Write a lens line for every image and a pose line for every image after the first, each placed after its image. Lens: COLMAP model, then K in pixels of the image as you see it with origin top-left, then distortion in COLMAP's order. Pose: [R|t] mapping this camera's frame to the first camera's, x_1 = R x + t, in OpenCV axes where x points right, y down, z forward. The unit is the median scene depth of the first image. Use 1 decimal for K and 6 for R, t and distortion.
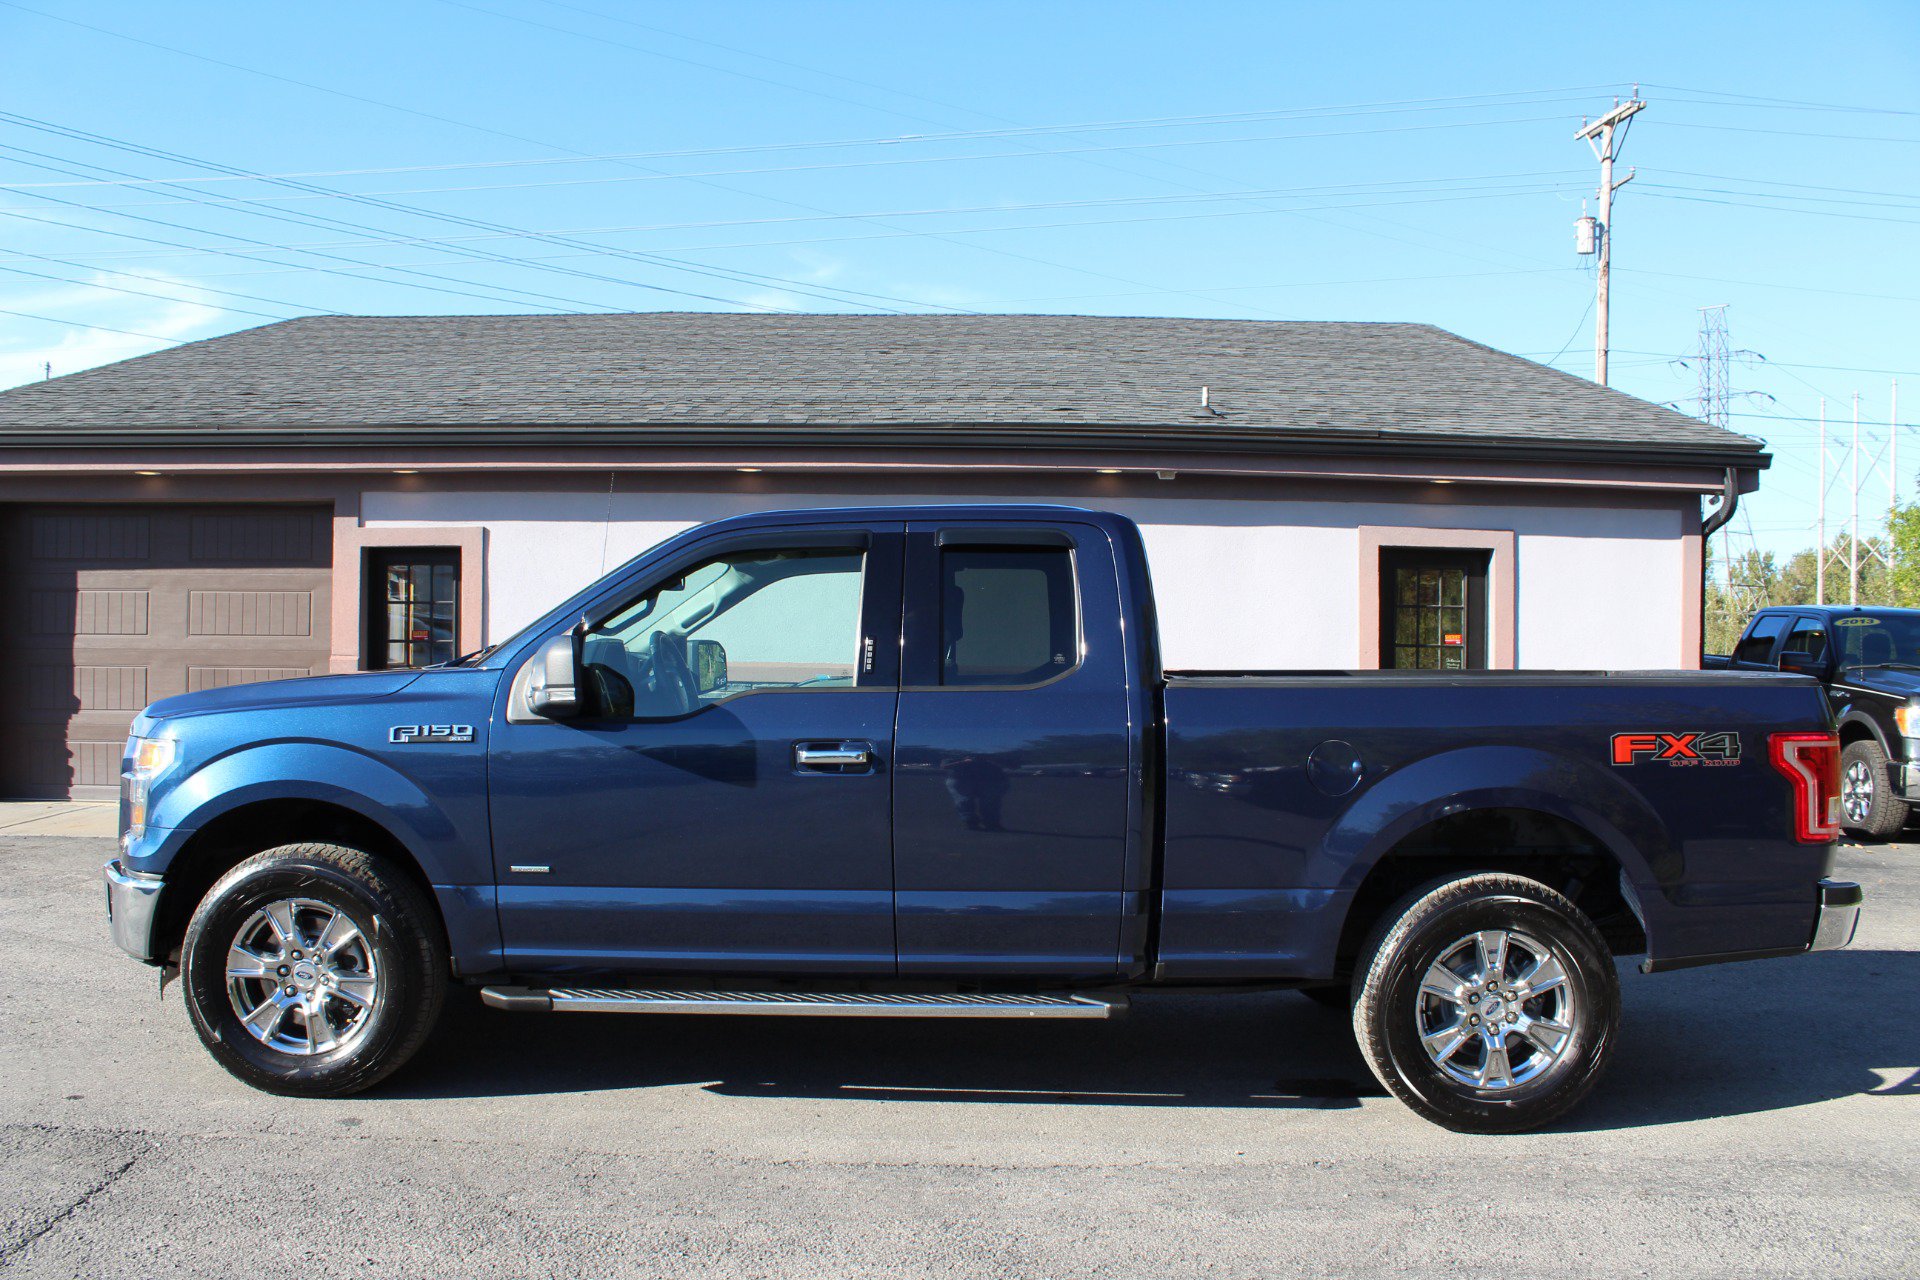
lens RADIAL K [[1620.2, 0, 960.0], [0, 1620.2, 640.0], [0, 0, 1]] dist [-0.170931, 0.155878]
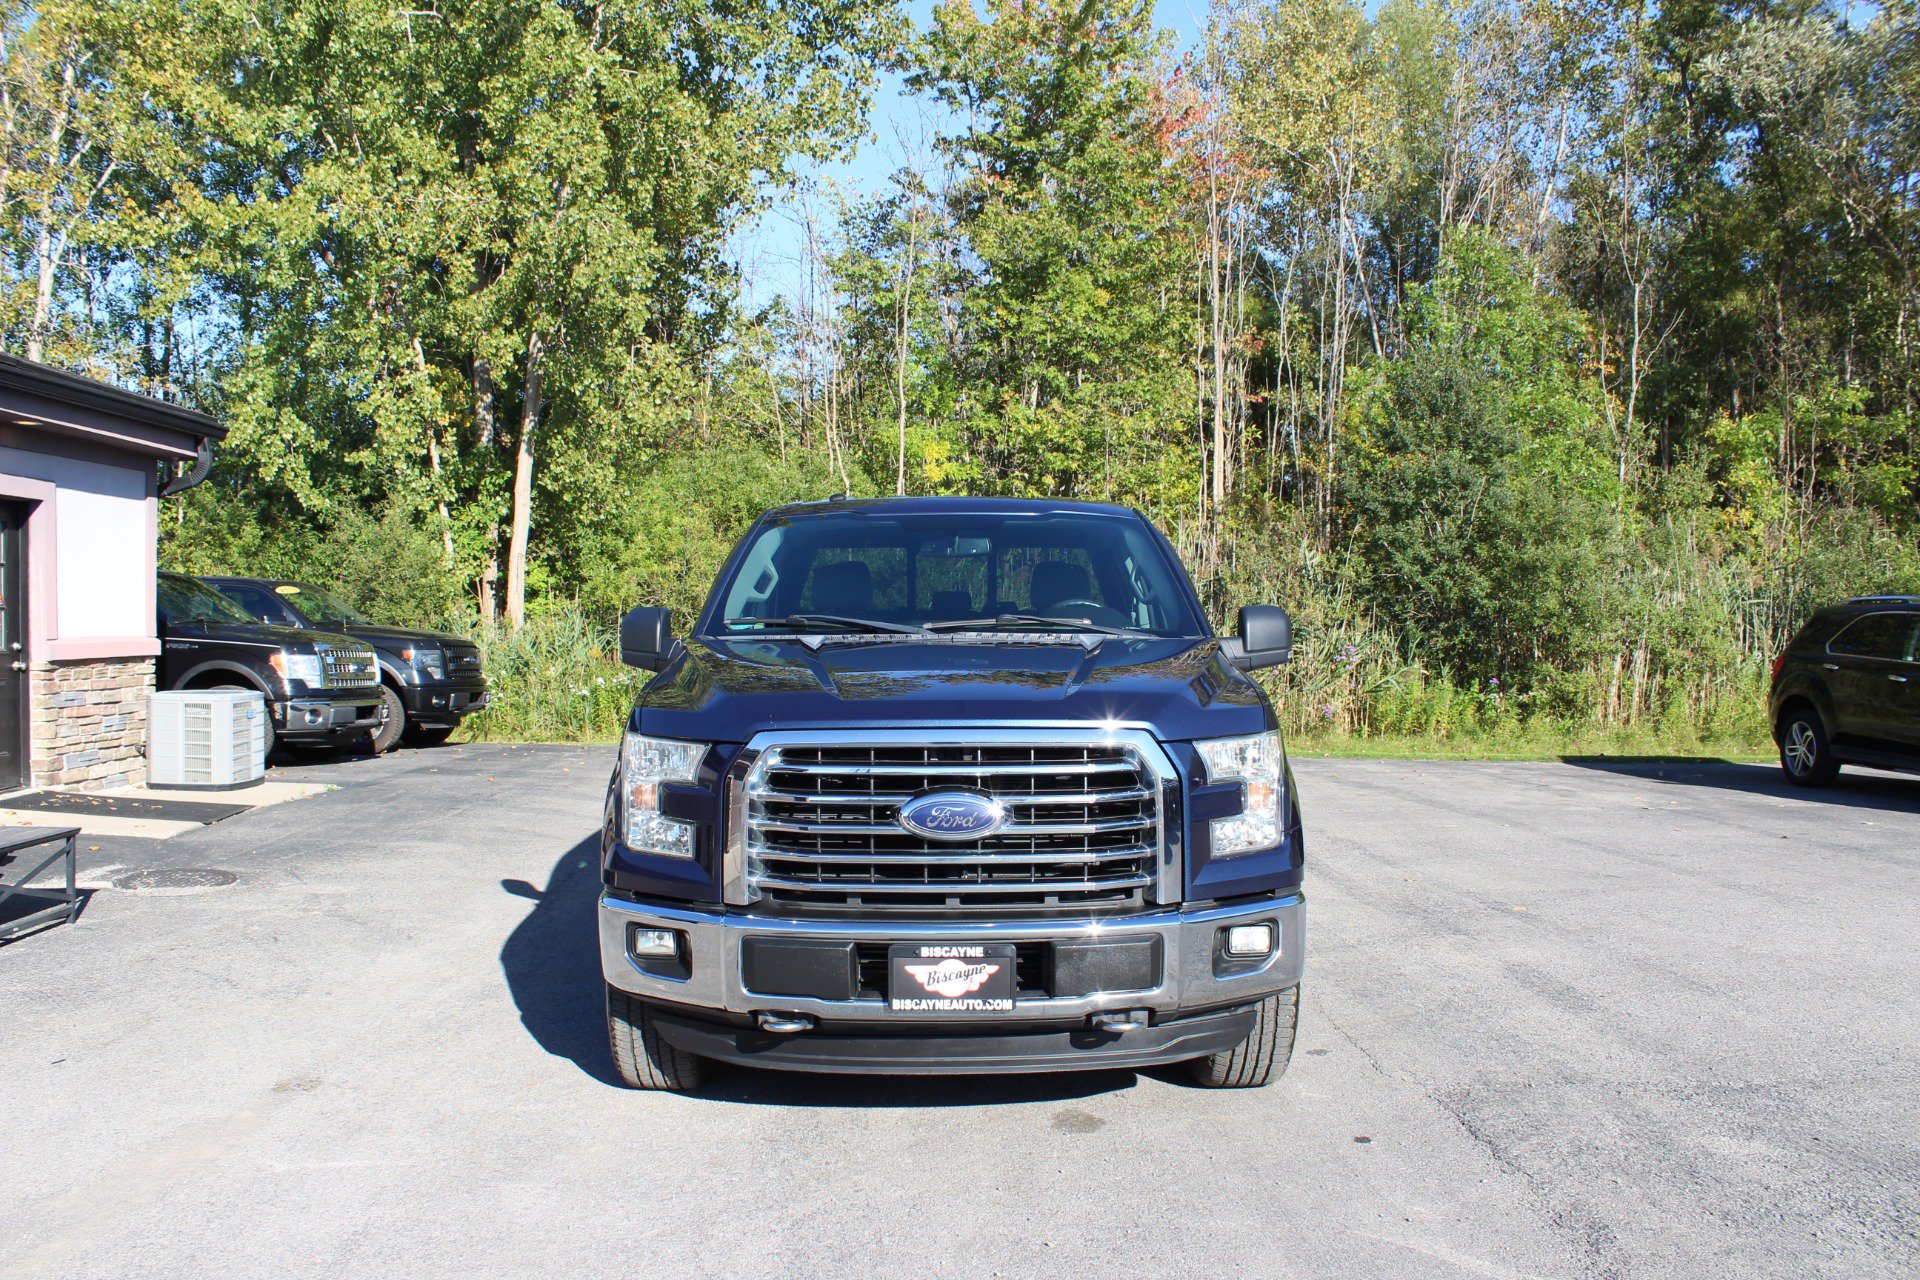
lens RADIAL K [[1604.9, 0, 957.3], [0, 1604.9, 675.9], [0, 0, 1]] dist [-0.163544, 0.143882]
pose [[-0.013110, -0.053394, 0.998487, -0.562091], [-0.002821, 0.998571, 0.053361, -0.005068], [-0.999910, -0.002117, -0.013242, 0.484847]]
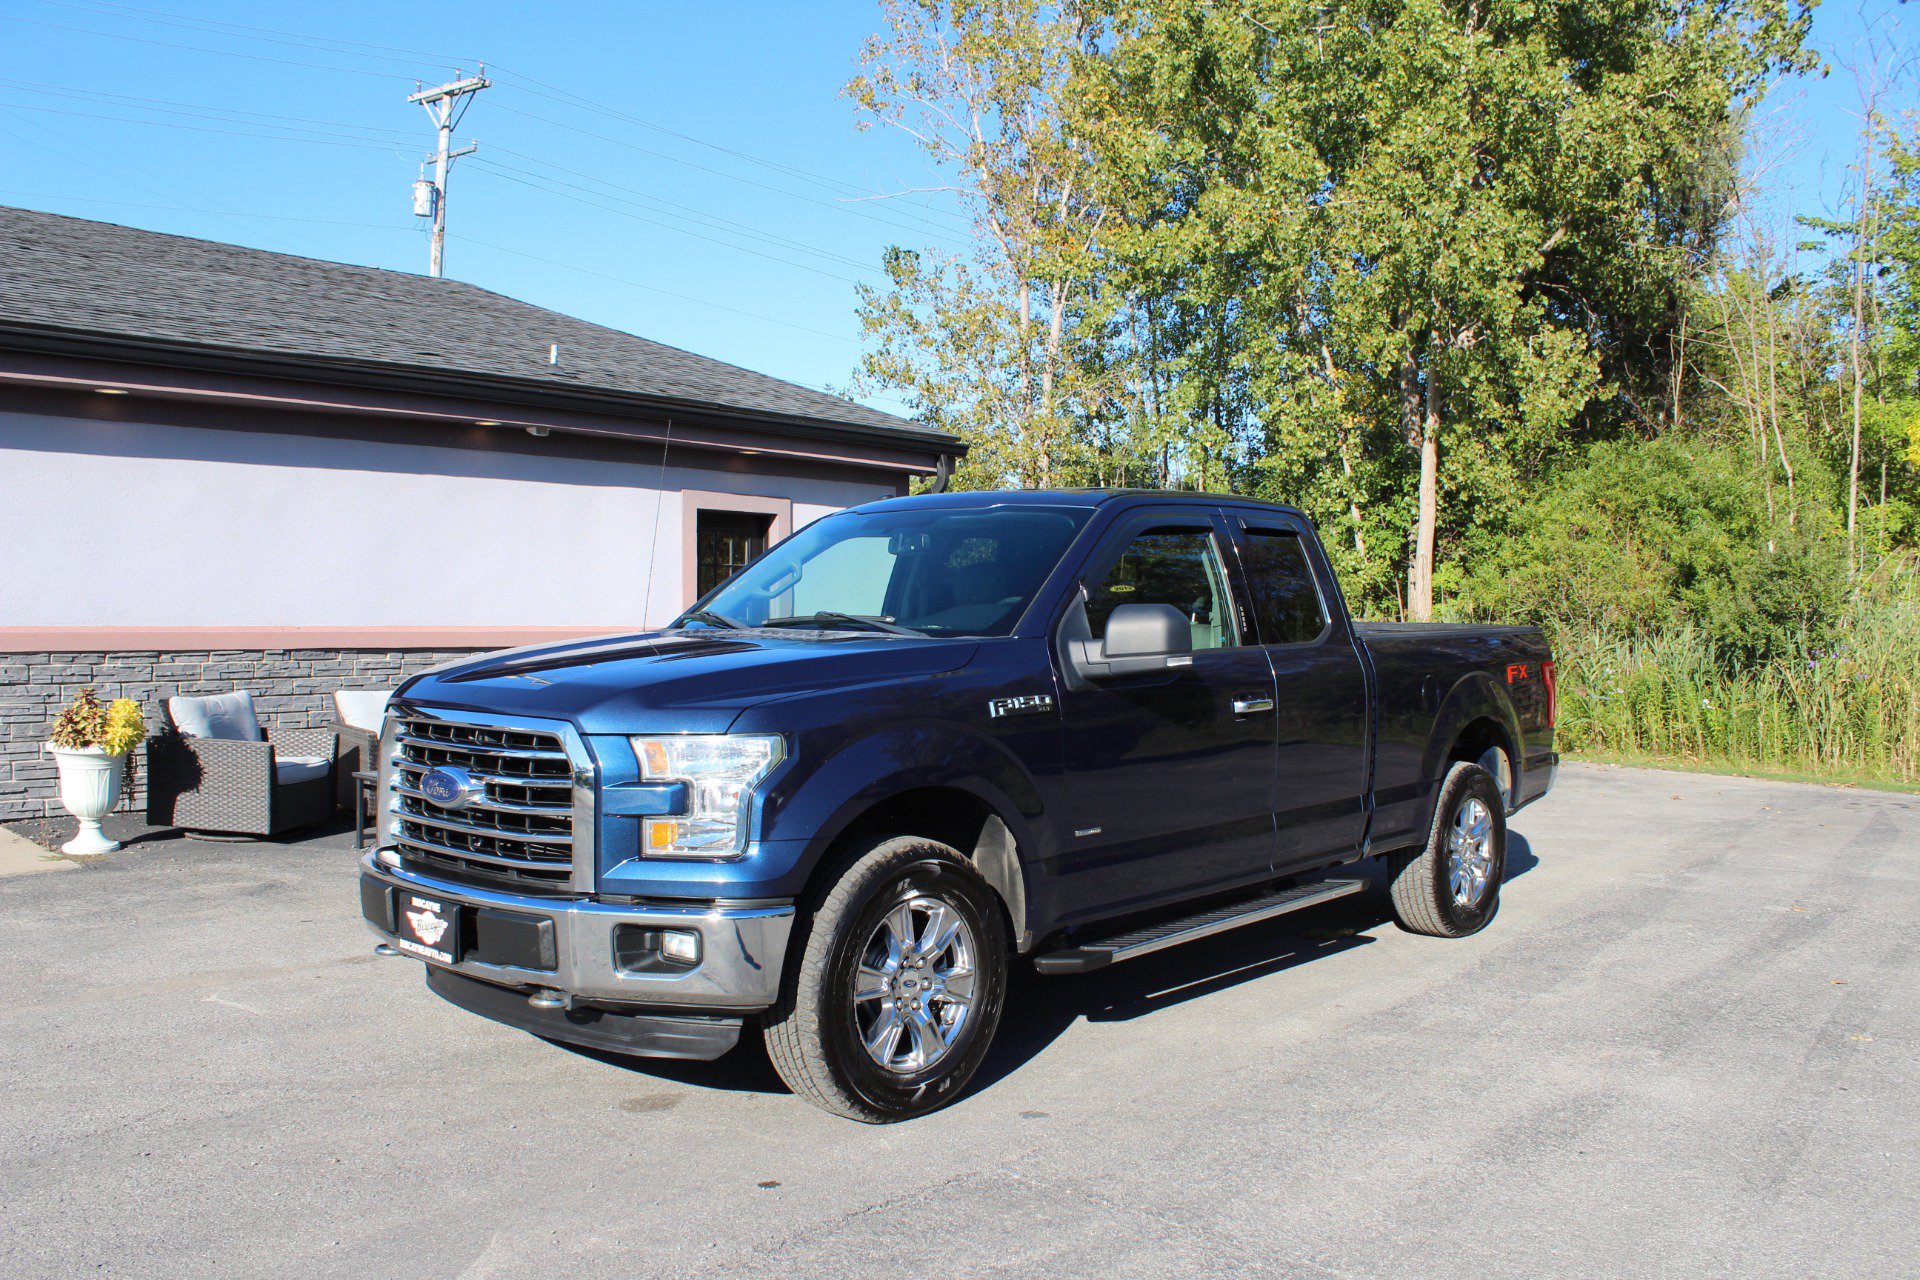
lens RADIAL K [[1604.9, 0, 957.3], [0, 1604.9, 675.9], [0, 0, 1]] dist [-0.163544, 0.143882]
pose [[0.658996, -0.039679, 0.751099, -0.434008], [-0.001920, 0.998516, 0.054434, -0.004879], [-0.752144, -0.037314, 0.657942, 0.155958]]
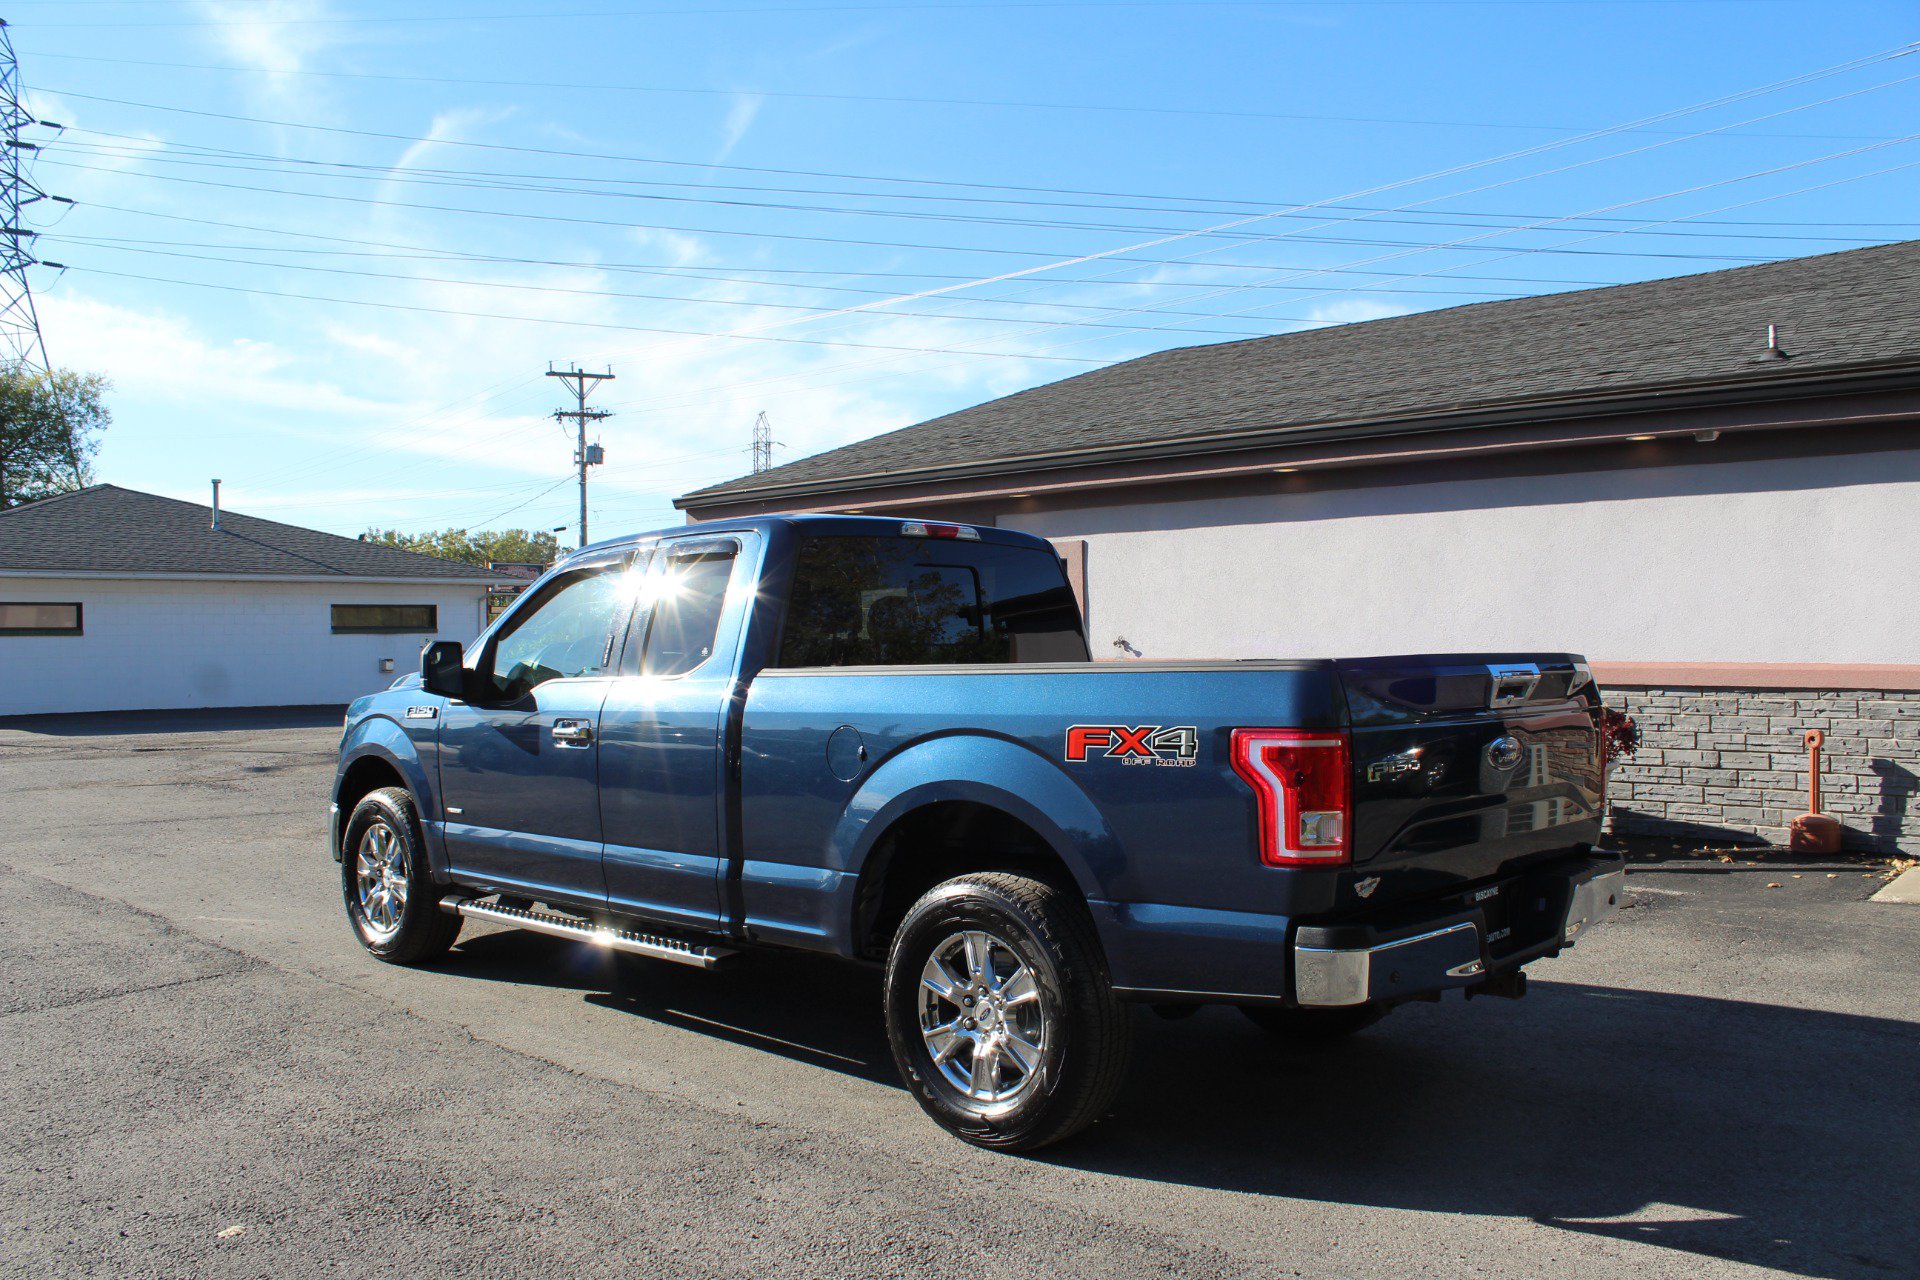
lens RADIAL K [[1606.9, 0, 953.9], [0, 1606.9, 676.6], [0, 0, 1]] dist [-0.163314, 0.145165]
pose [[0.739565, -0.004642, -0.673069, 0.382442], [0.018122, 0.999751, 0.013016, 0.007570], [0.672841, -0.021824, 0.739465, 0.115097]]
